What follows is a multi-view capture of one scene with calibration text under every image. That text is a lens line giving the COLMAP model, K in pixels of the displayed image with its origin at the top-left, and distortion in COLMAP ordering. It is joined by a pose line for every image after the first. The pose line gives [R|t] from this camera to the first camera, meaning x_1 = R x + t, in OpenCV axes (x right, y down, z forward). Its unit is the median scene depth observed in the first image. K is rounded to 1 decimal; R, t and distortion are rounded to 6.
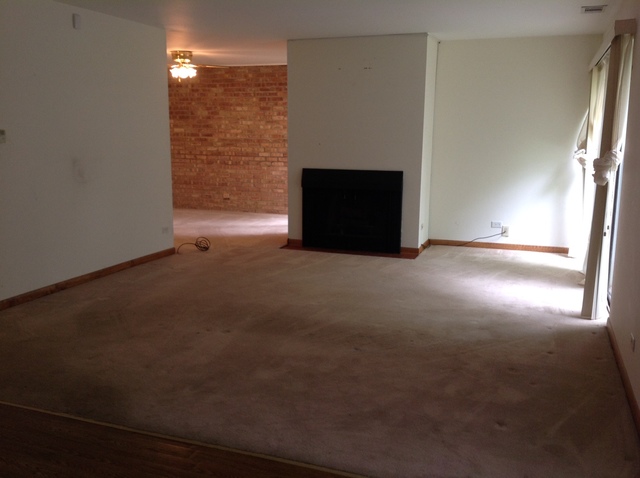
lens RADIAL K [[629.1, 0, 319.7], [0, 629.1, 240.5], [0, 0, 1]] dist [0.168485, 0.000000]
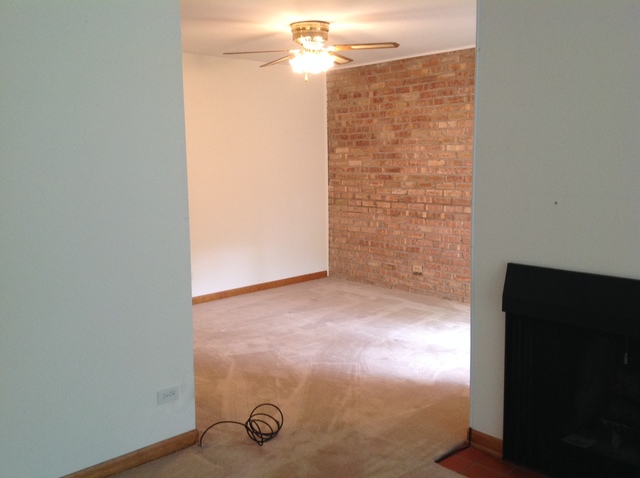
lens RADIAL K [[629.1, 0, 316.9], [0, 629.1, 235.9], [0, 0, 1]] dist [0.168485, 0.000000]
pose [[0.901984, 0.038291, -0.430068, 0.024766], [-0.057513, 0.997839, -0.031779, -0.078185], [0.427921, 0.053399, 0.902237, 0.416748]]
